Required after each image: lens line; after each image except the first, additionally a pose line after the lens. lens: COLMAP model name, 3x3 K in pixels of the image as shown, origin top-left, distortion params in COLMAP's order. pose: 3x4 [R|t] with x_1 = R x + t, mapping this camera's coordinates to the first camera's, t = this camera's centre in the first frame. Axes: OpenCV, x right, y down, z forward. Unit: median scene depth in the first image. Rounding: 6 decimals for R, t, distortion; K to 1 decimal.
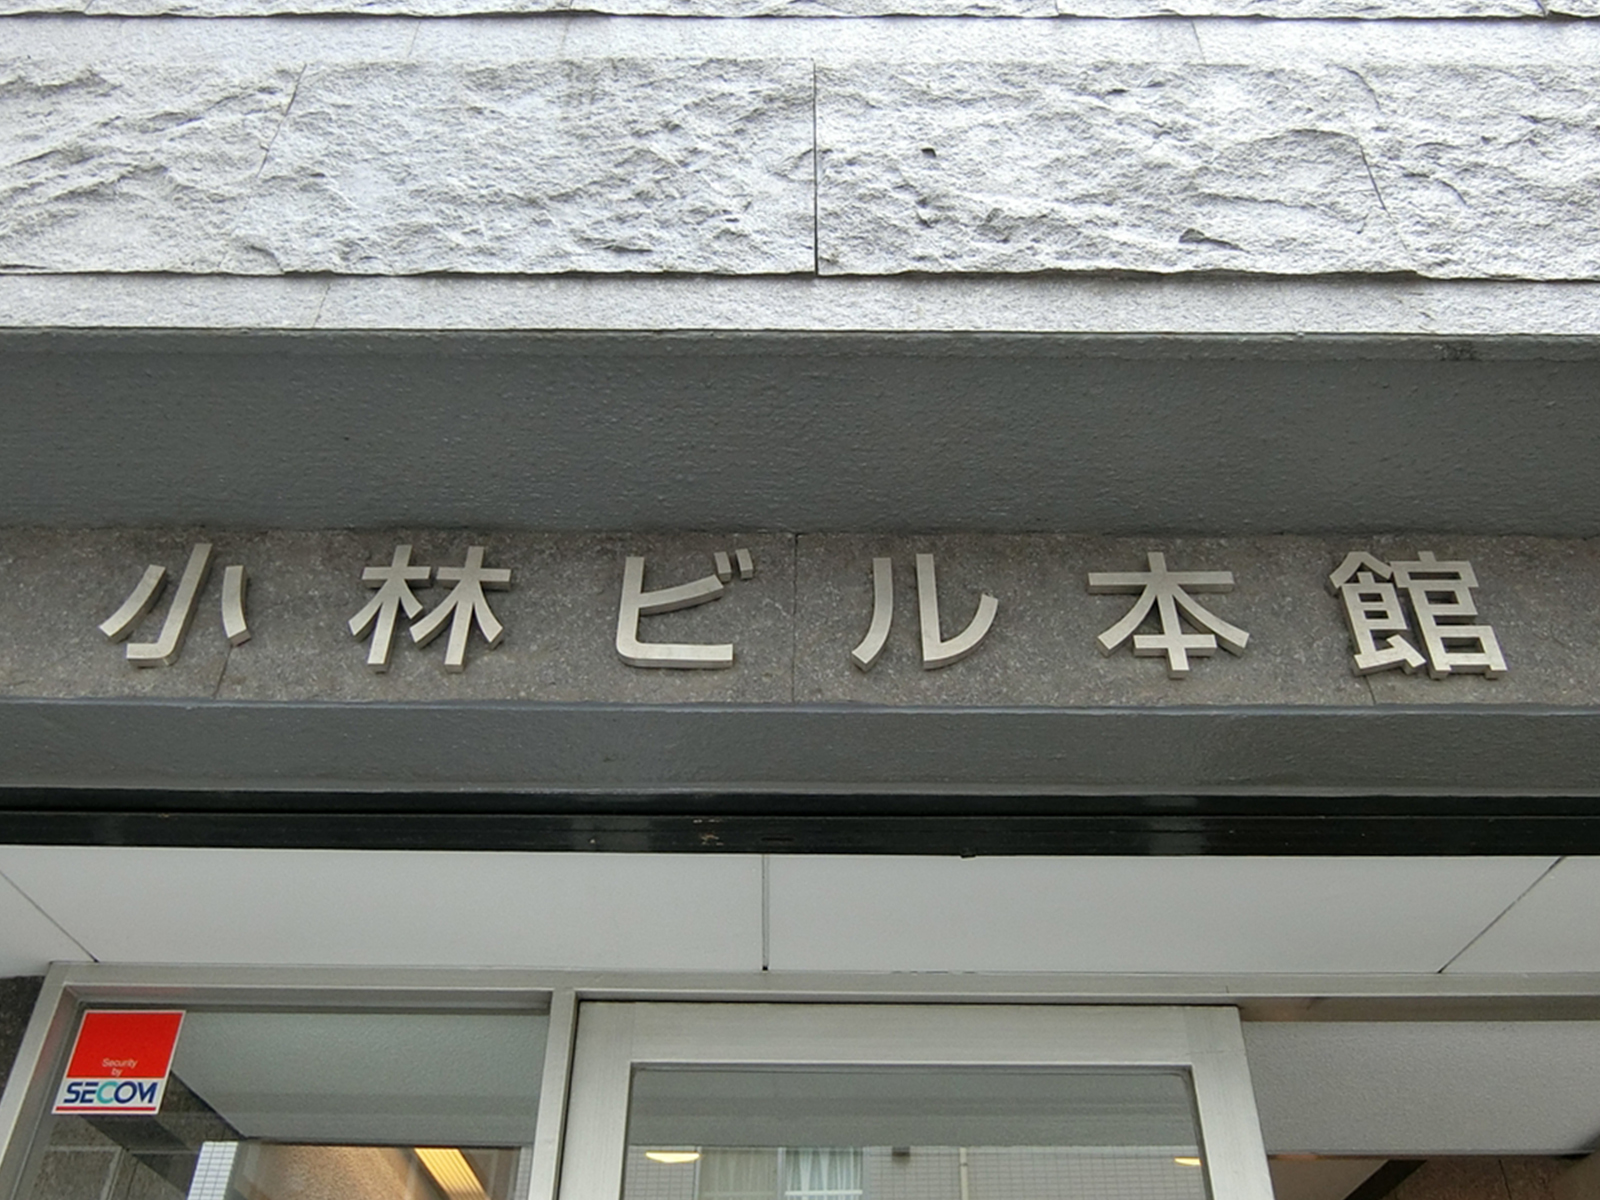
lens RADIAL K [[1393.5, 0, 798.9], [0, 1393.5, 560.0], [0, 0, 1]] dist [-0.011563, -0.015197]
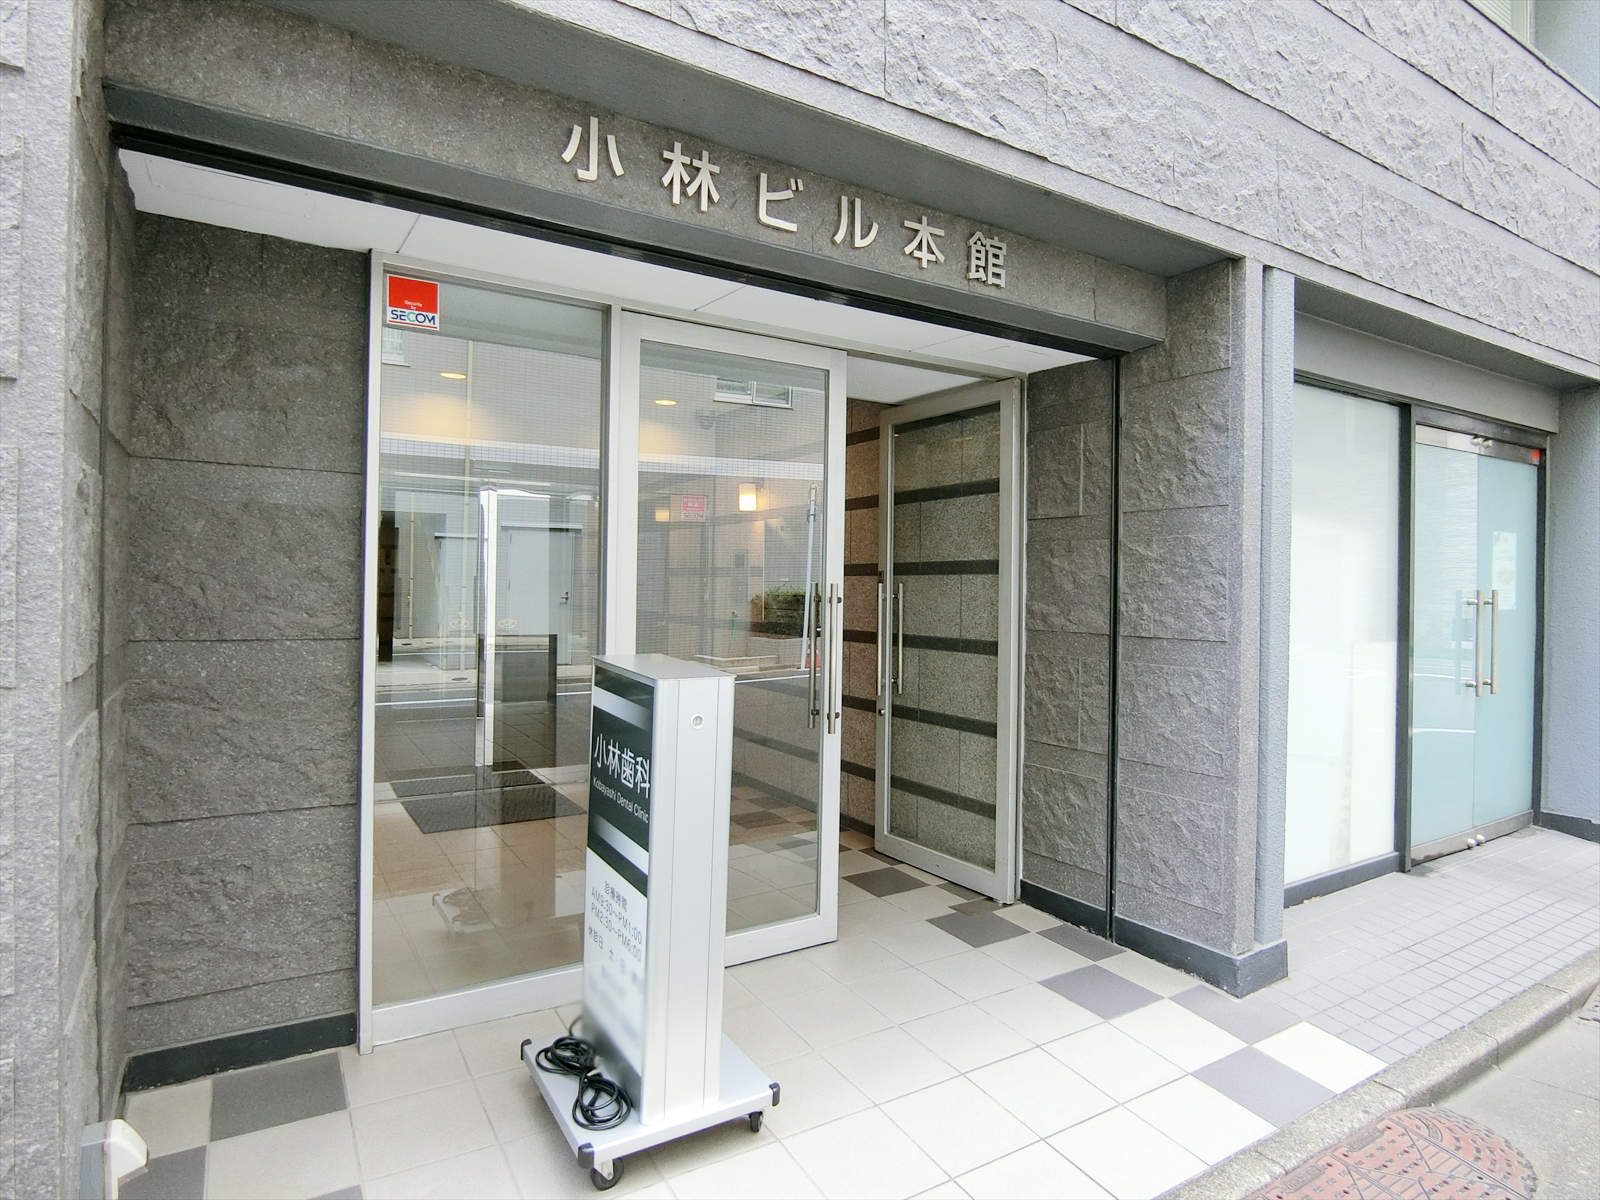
lens RADIAL K [[883.8, 0, 800.0], [0, 883.8, 600.0], [0, 0, 1]] dist [-0.001536, -0.000565]
pose [[0.852763, -0.006169, 0.522262, -0.937117], [-0.332829, 0.764194, 0.552479, -0.329729], [-0.402517, -0.644957, 0.649623, -0.586392]]
